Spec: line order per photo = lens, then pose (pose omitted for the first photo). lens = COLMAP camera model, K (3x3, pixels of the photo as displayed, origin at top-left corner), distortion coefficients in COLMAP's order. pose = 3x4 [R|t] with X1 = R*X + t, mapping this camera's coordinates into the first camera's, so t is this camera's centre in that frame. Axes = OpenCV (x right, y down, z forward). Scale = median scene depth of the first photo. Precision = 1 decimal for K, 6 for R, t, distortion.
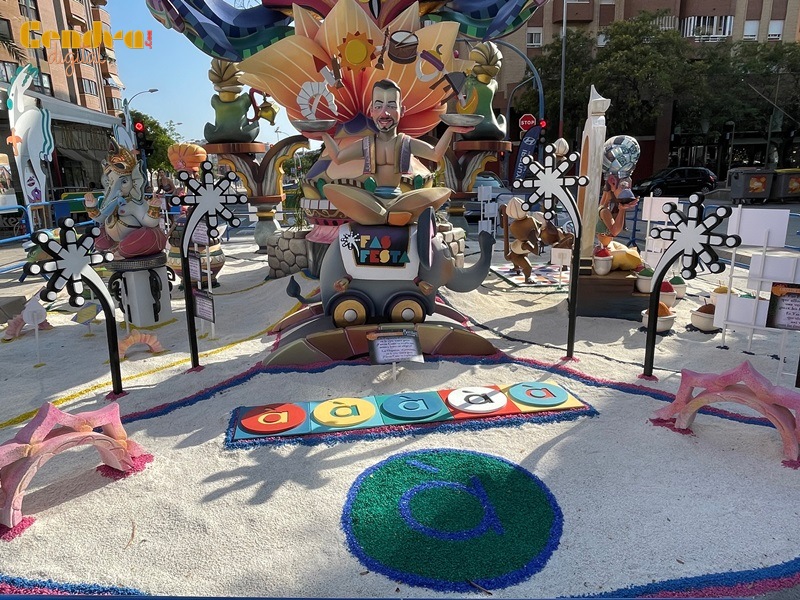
lens RADIAL K [[536.8, 0, 407.4], [0, 536.8, 303.7], [0, 0, 1]] dist [-0.001535, -0.008864]
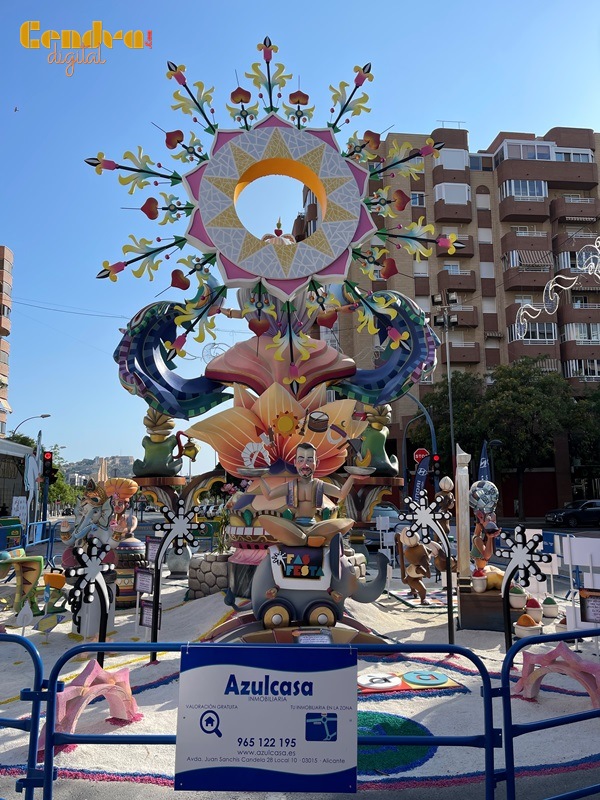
lens RADIAL K [[604.2, 0, 300.7], [0, 604.2, 400.6], [0, 0, 1]] dist [0.081084, -0.101855]
pose [[0.999947, 0.010338, 0.000310, -0.052022], [-0.009399, 0.920744, -0.390055, 0.099393], [-0.004318, 0.390031, 0.920792, -0.488118]]
